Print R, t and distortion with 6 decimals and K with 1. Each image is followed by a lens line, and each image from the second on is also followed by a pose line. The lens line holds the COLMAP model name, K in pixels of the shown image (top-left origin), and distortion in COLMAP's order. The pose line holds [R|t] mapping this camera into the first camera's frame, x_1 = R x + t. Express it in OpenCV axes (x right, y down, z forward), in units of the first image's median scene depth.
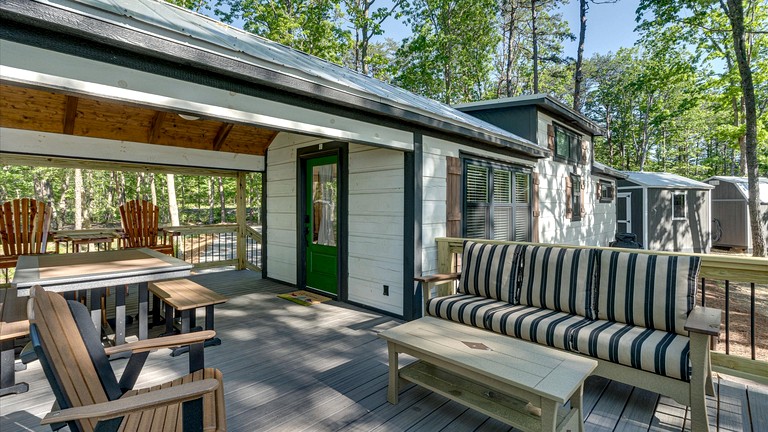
lens RADIAL K [[352.7, 0, 377.2], [0, 352.7, 210.0], [0, 0, 1]] dist [-0.009963, -0.000071]
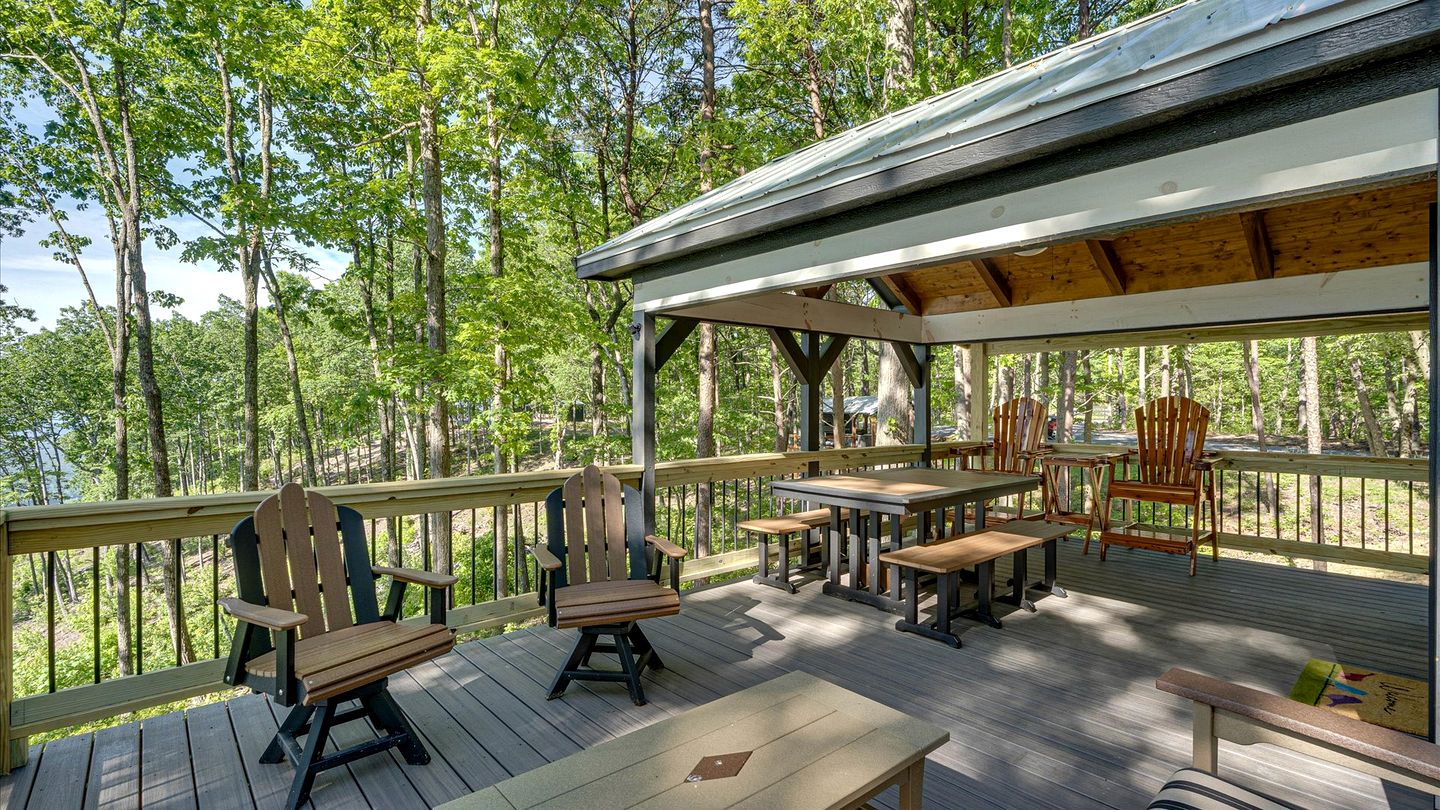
lens RADIAL K [[661.4, 0, 707.1], [0, 661.4, 405.7], [0, 0, 1]] dist [-0.009963, -0.000071]
pose [[-0.087223, -0.000941, -0.996188, 0.637962], [-0.013640, 0.999907, 0.000249, -0.009822], [0.996095, 0.013610, -0.087228, 0.657684]]
